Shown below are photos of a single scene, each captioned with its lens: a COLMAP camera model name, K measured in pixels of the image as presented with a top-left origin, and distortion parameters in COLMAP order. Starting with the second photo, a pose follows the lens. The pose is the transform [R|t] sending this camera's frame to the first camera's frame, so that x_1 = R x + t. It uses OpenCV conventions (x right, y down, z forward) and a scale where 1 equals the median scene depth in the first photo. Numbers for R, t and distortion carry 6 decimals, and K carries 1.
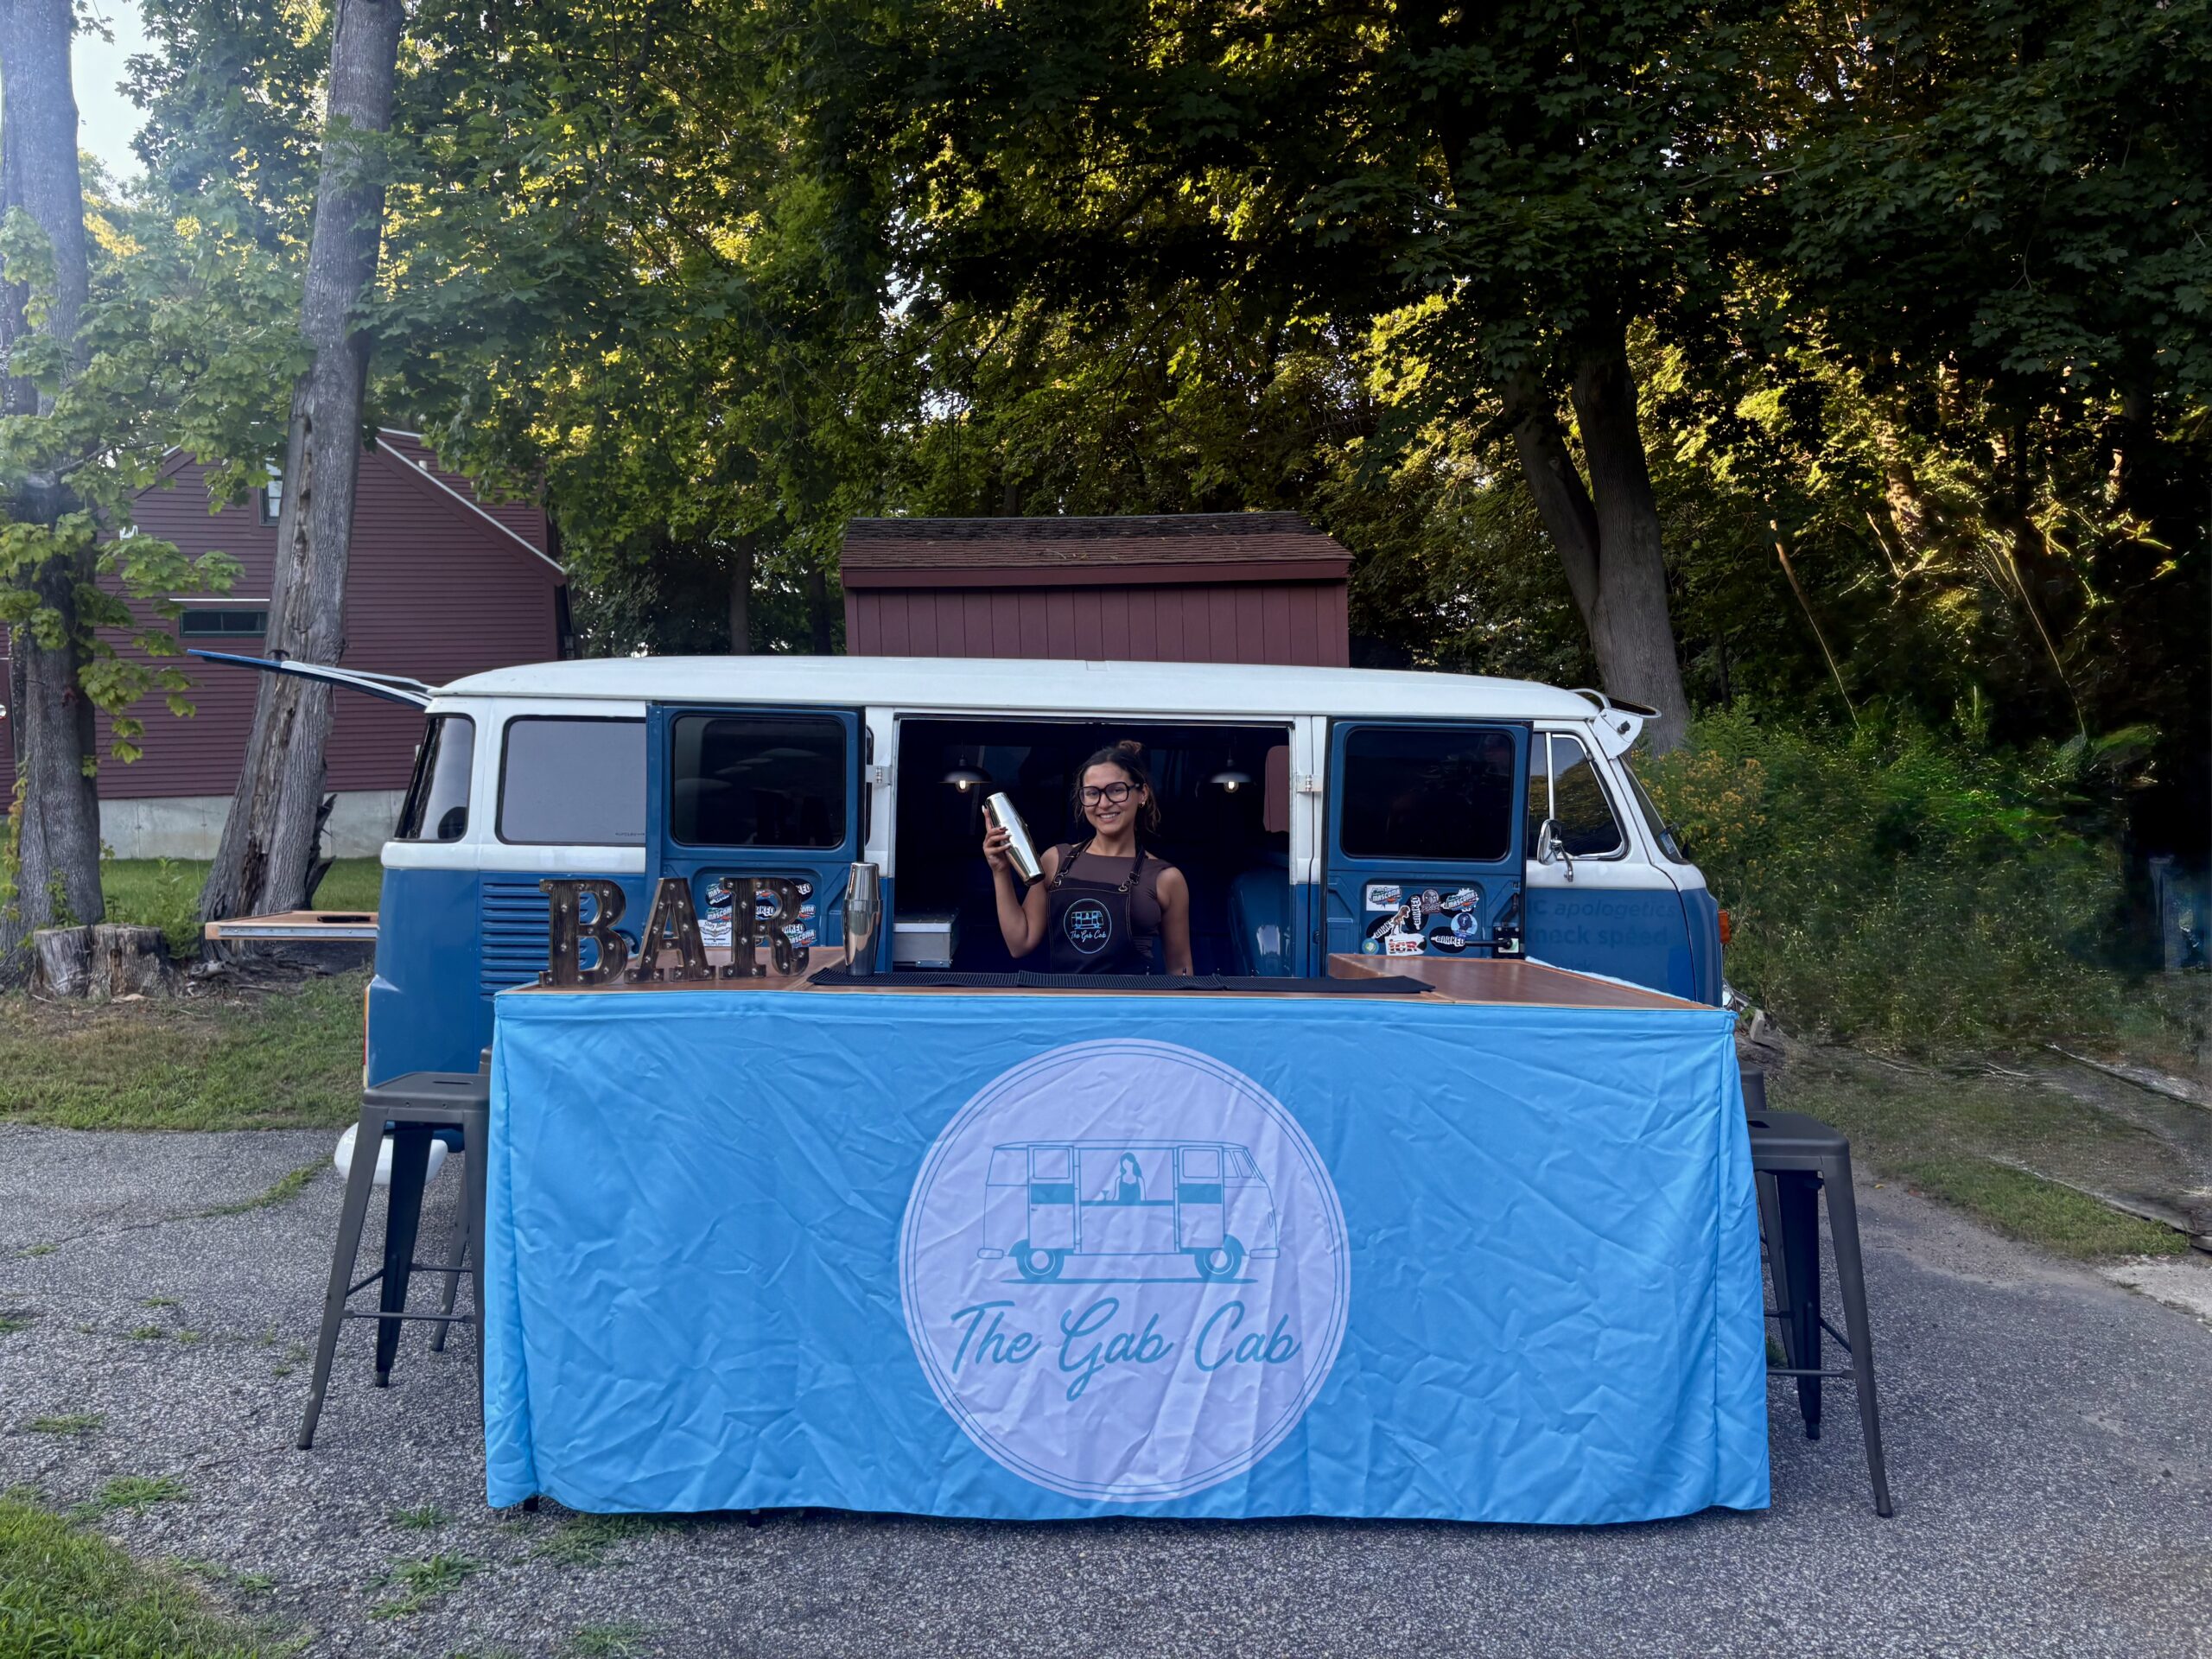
lens RADIAL K [[1696.2, 0, 1112.9], [0, 1696.2, 834.5], [0, 0, 1]] dist [0.087369, -0.135979]
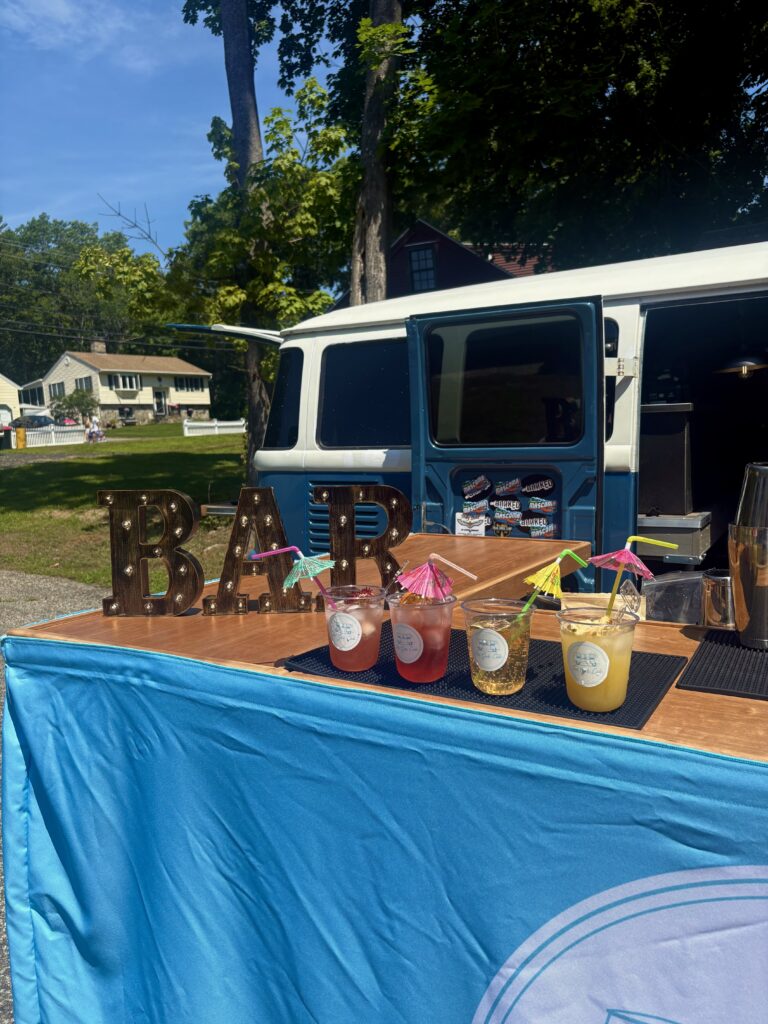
lens RADIAL K [[802.5, 0, 382.2], [0, 802.5, 509.7], [0, 0, 1]] dist [0.044588, -0.002658]
pose [[0.833745, 0.014774, -0.551952, 0.005705], [0.034585, 0.996282, 0.078910, 0.004971], [0.551066, -0.084880, 0.830134, 0.525790]]
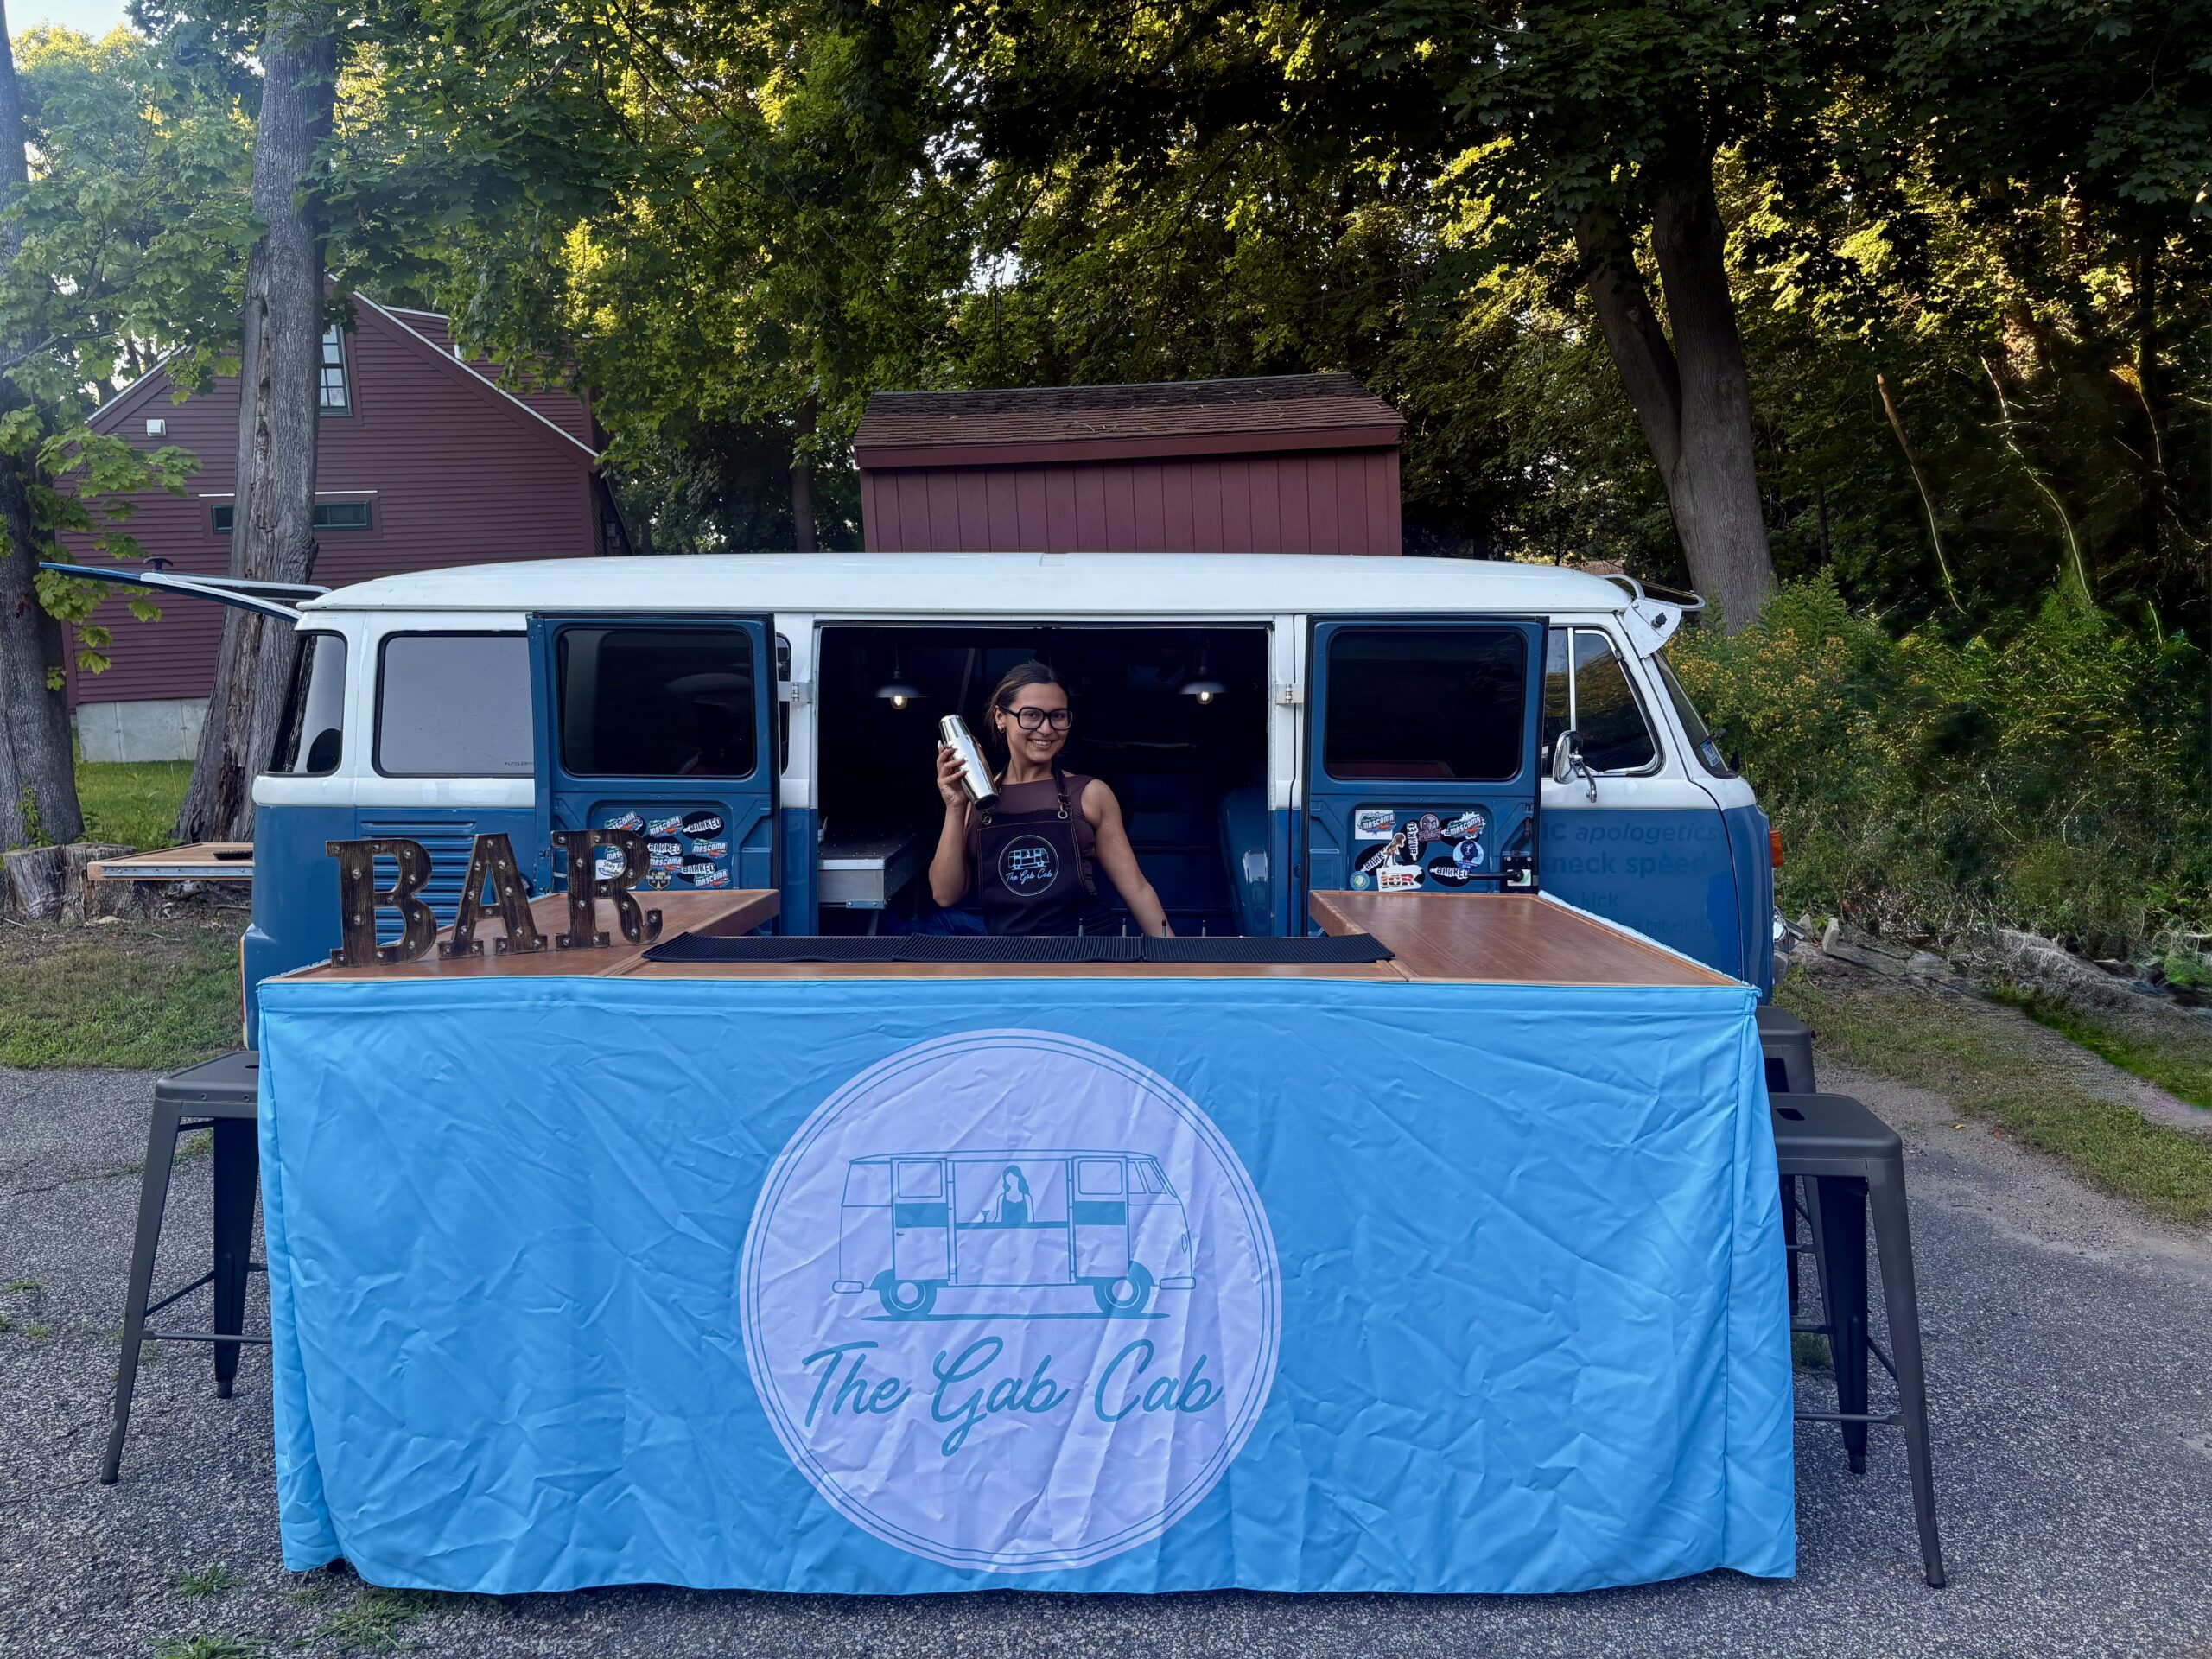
lens RADIAL K [[1689.4, 0, 1117.0], [0, 1689.4, 829.4], [0, 0, 1]] dist [0.074271, -0.097864]
pose [[0.998552, -0.012524, -0.052311, 0.072527], [0.016243, 0.997324, 0.071278, -0.024086], [0.051278, -0.072024, 0.996084, 0.129518]]
